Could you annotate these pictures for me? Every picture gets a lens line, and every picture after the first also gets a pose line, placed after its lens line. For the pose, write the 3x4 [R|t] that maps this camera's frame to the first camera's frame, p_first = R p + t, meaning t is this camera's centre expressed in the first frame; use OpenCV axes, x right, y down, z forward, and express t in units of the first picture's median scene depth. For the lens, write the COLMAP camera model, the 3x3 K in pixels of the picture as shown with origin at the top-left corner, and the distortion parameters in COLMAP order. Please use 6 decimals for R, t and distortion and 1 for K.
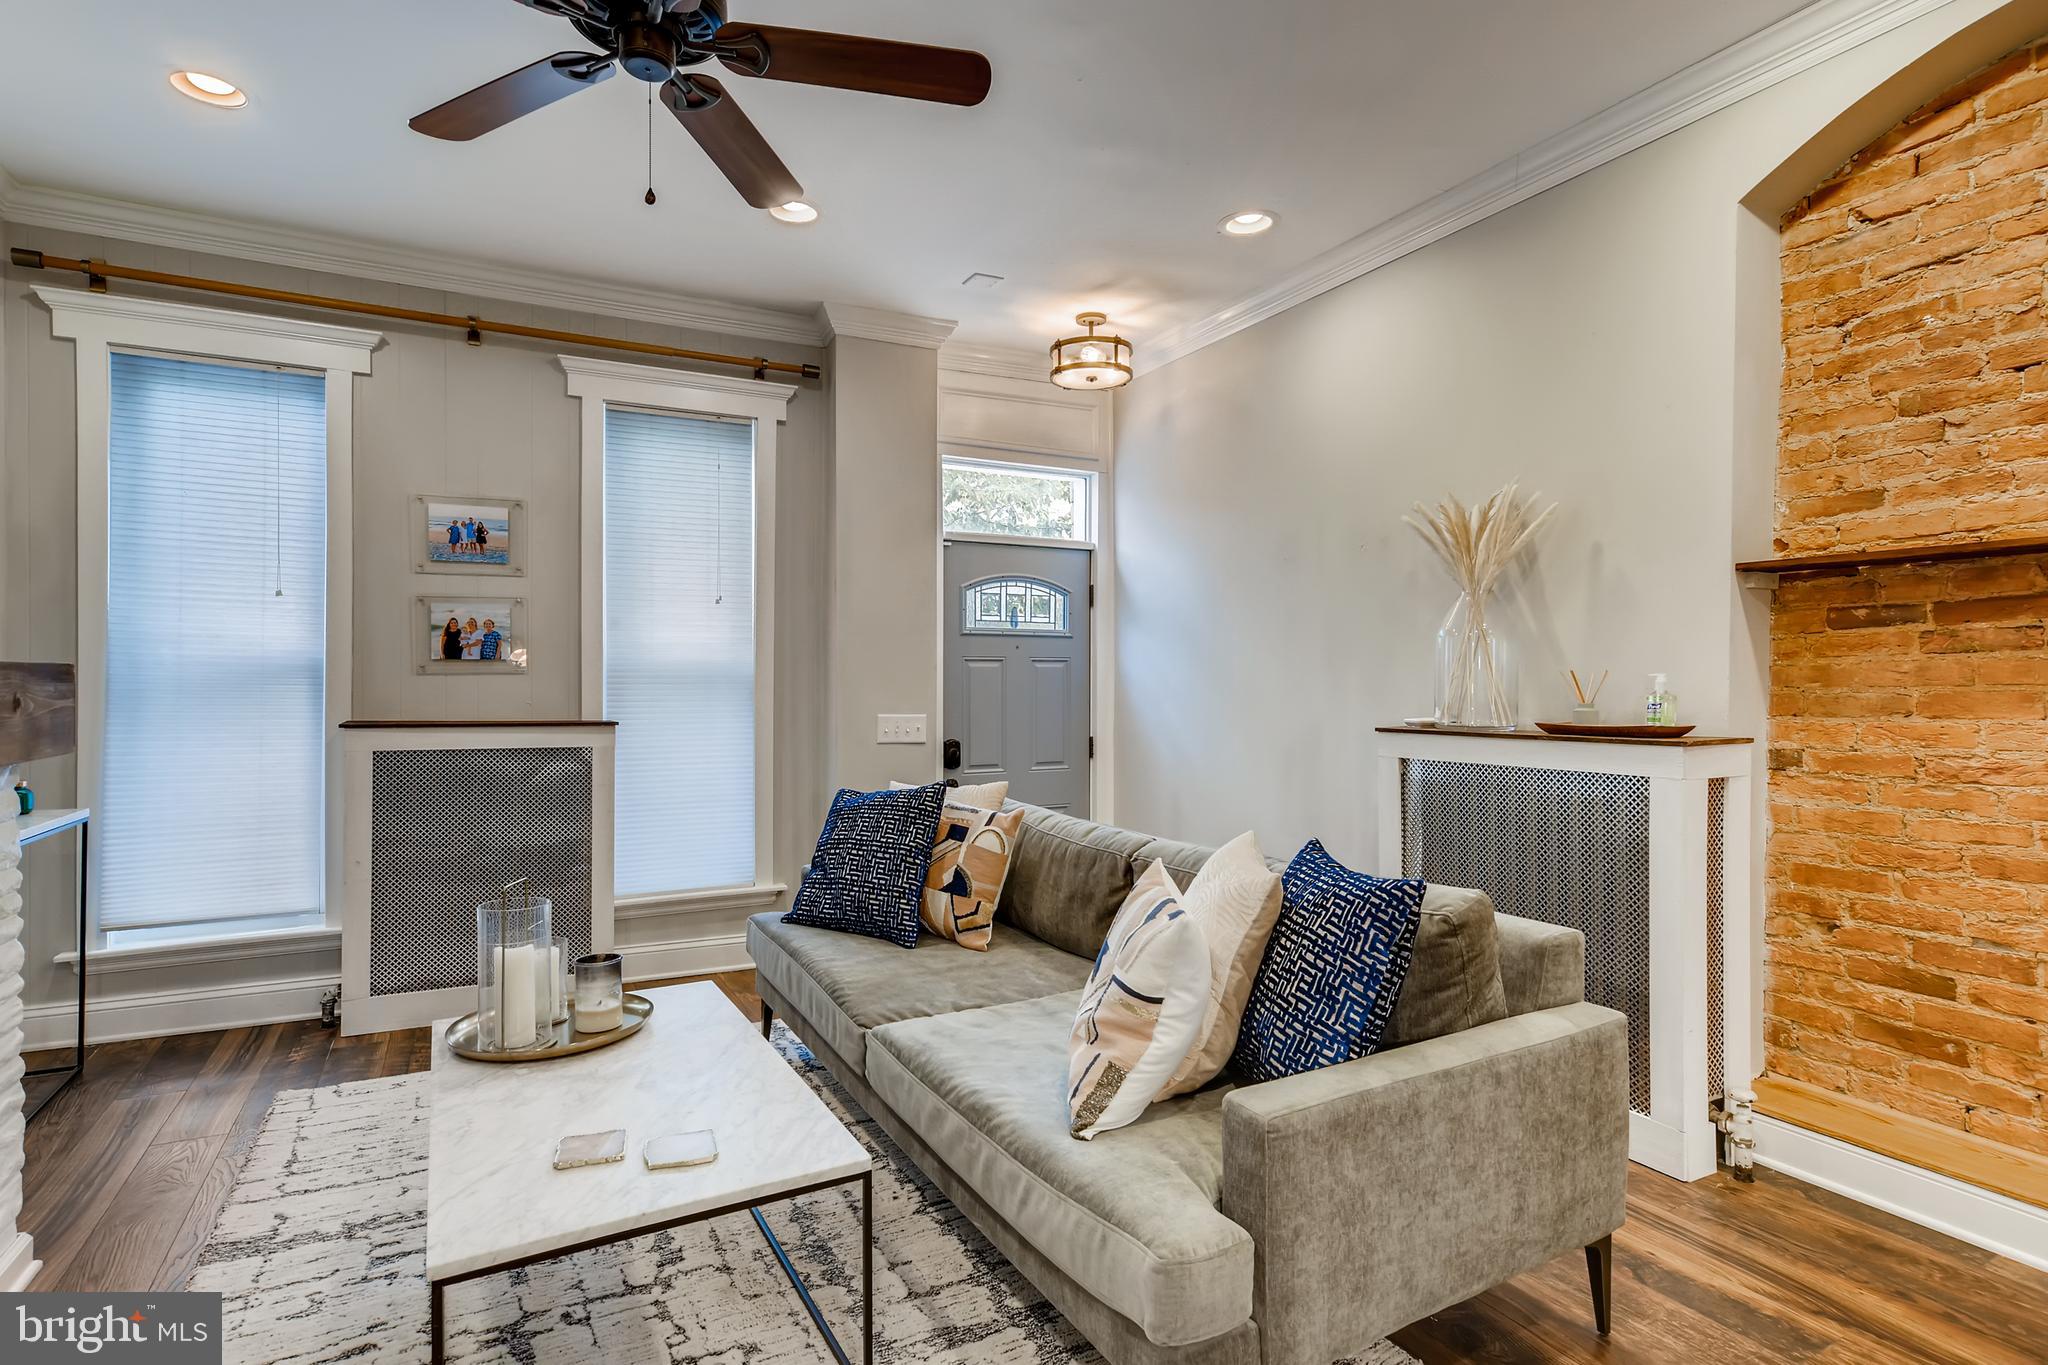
lens RADIAL K [[1038.0, 0, 1024.7], [0, 1038.0, 678.1], [0, 0, 1]] dist [-0.001968, 0.003427]
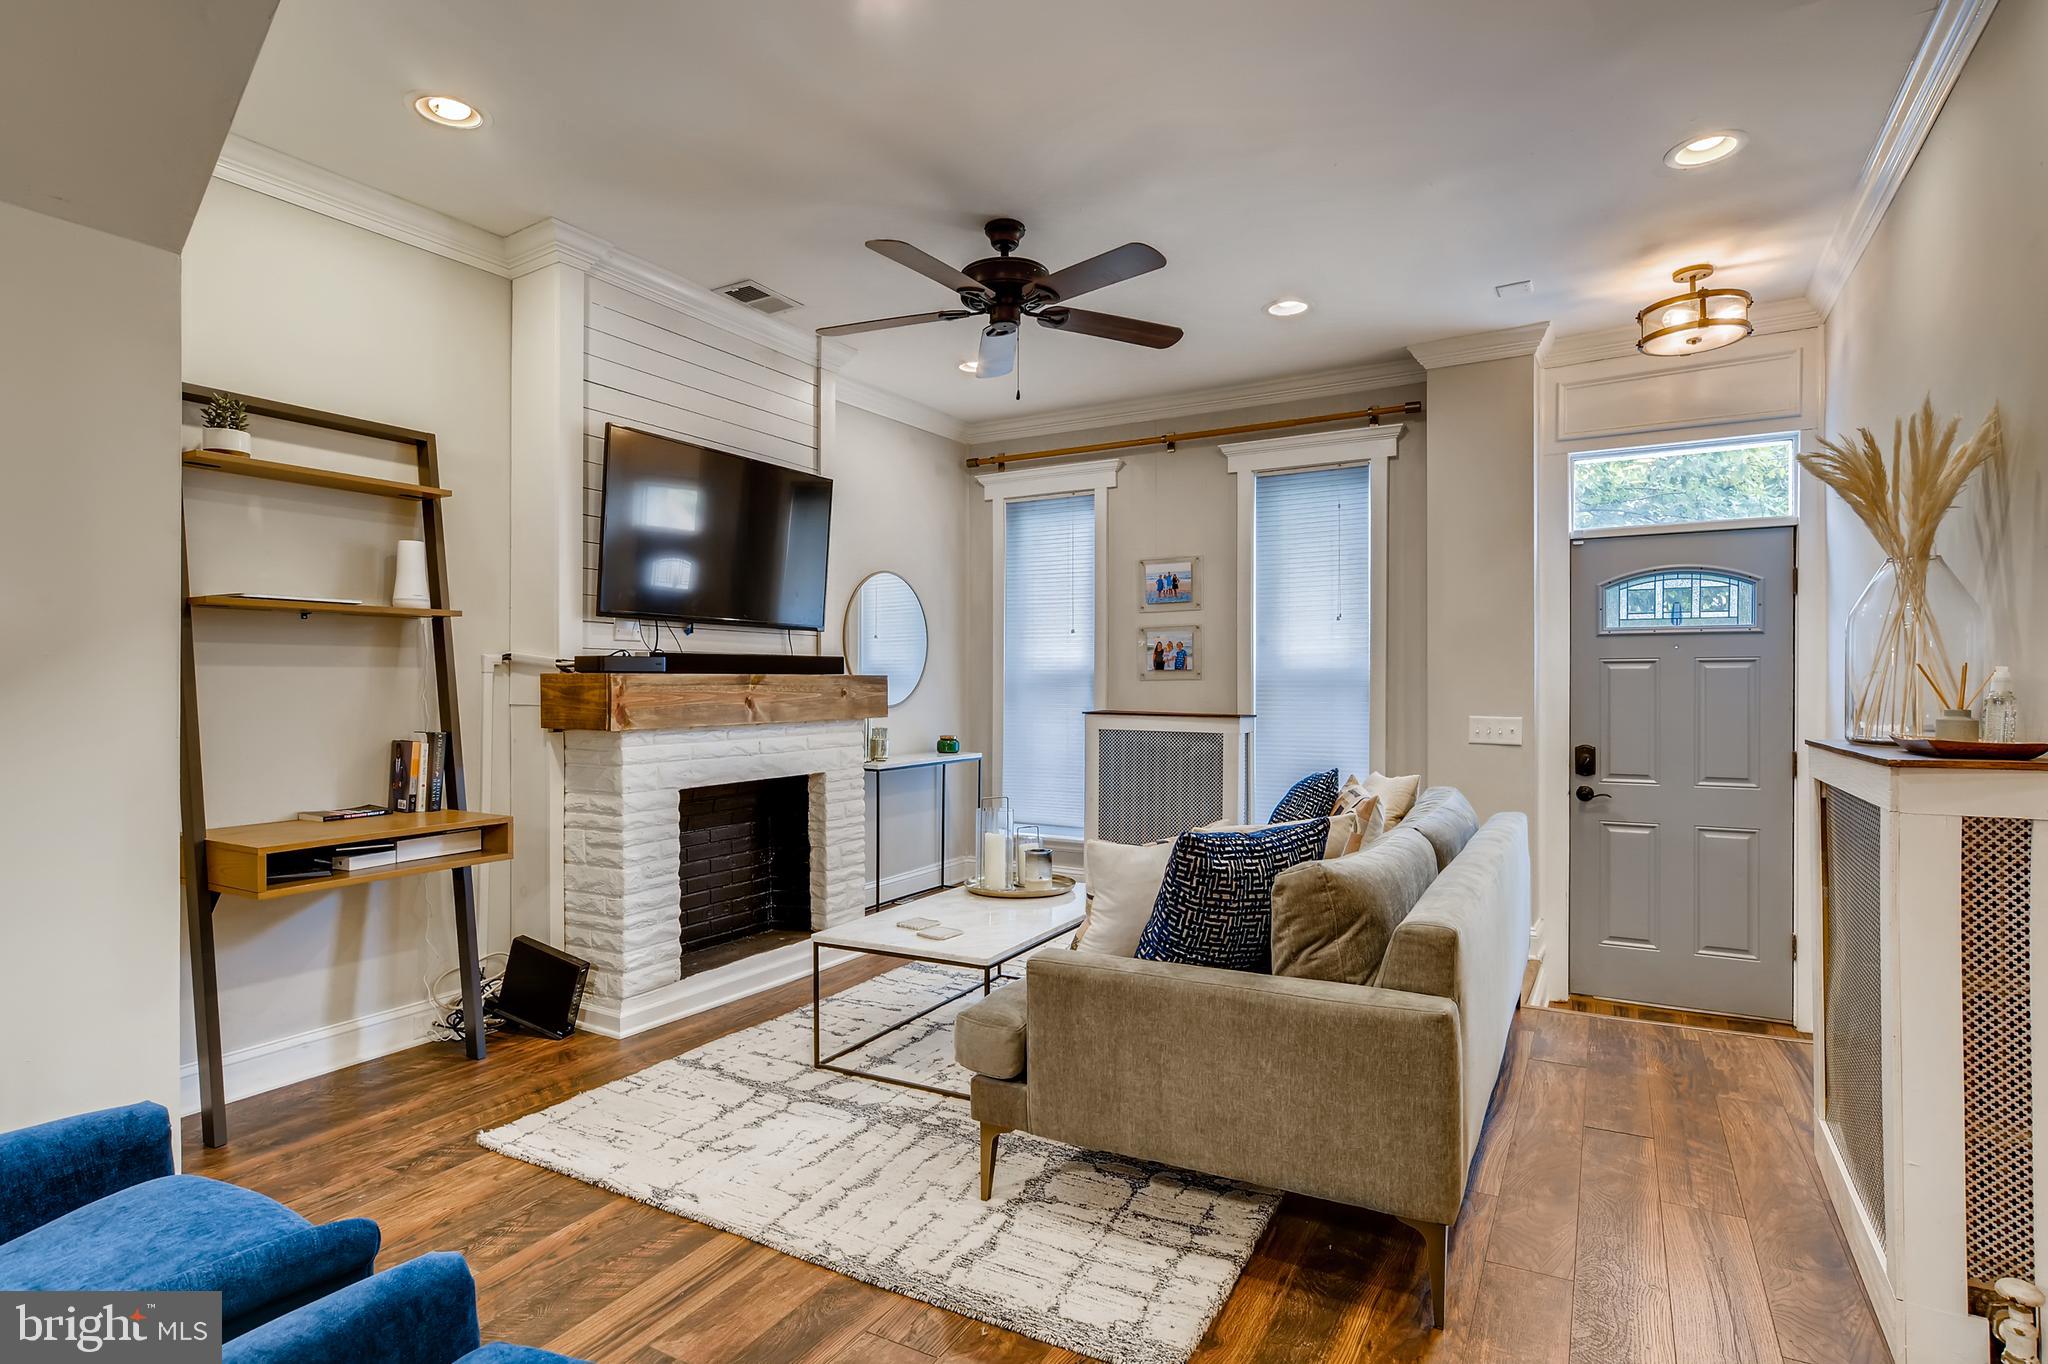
lens RADIAL K [[1038.0, 0, 1033.8], [0, 1038.0, 686.6], [0, 0, 1]] dist [-0.001968, 0.003427]
pose [[0.532909, -0.000591, -0.846172, 0.532840], [0.000898, 1.000000, -0.000133, 0.004827], [0.846172, -0.000689, 0.532910, 0.060699]]
